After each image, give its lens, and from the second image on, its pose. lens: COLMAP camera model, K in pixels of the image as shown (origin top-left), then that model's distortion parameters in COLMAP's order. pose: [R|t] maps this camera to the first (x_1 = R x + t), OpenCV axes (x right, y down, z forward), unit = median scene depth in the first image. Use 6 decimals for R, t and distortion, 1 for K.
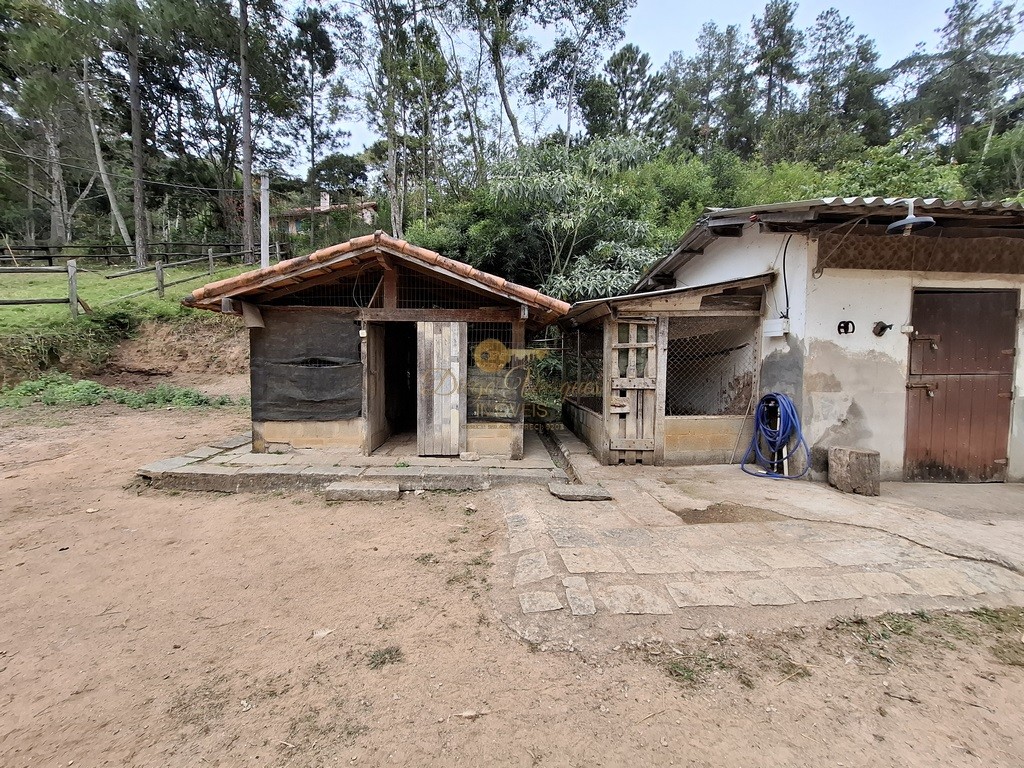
lens RADIAL K [[405.8, 0, 507.0], [0, 405.8, 383.2], [0, 0, 1]] dist [-0.000840, 0.001174]
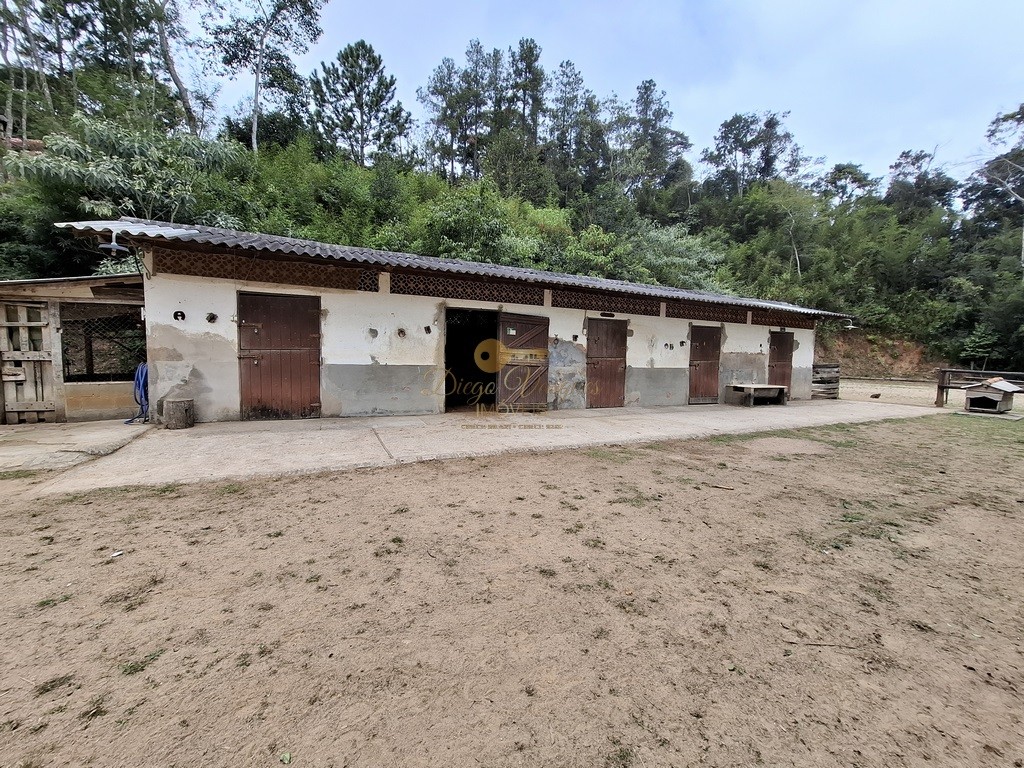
lens RADIAL K [[405.8, 0, 510.5], [0, 405.8, 384.7], [0, 0, 1]] dist [-0.000840, 0.001174]
pose [[0.917405, -0.024315, 0.397212, 1.155841], [0.011071, 0.999305, 0.035604, 0.059315], [-0.397801, -0.028265, 0.917036, -0.683536]]
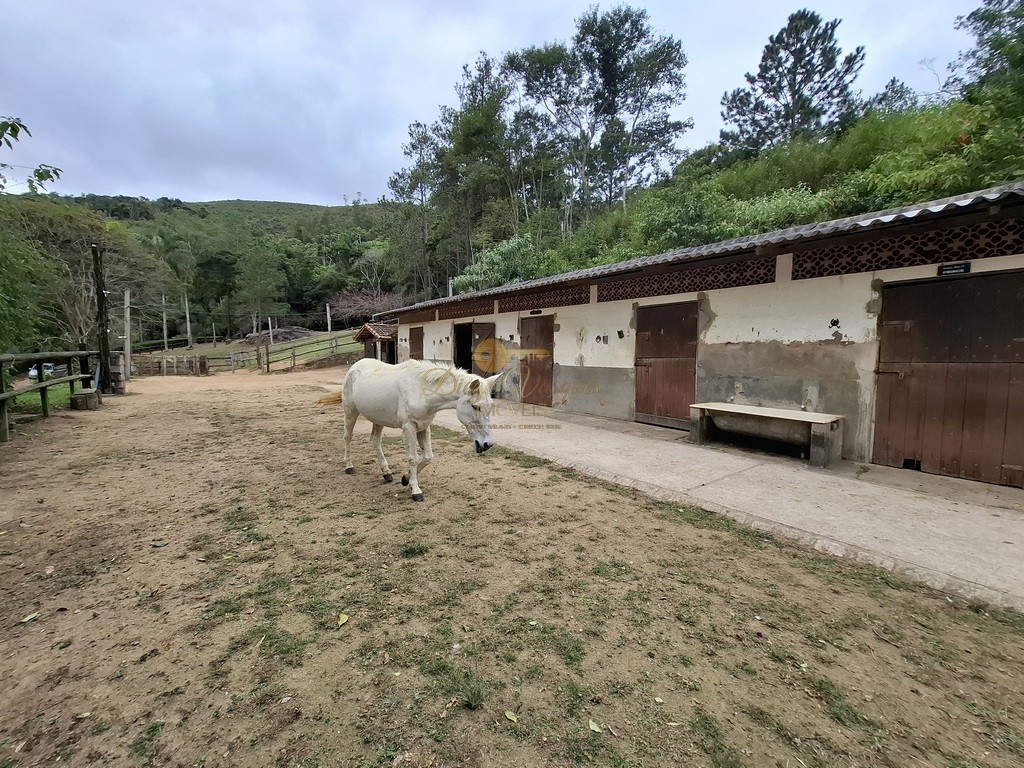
lens RADIAL K [[405.8, 0, 509.3], [0, 405.8, 382.0], [0, 0, 1]] dist [-0.000840, 0.001174]
pose [[0.578565, 0.049896, -0.814109, 1.226410], [-0.025142, 0.998744, 0.043345, 0.059169], [0.815249, -0.004610, 0.579092, -0.674089]]
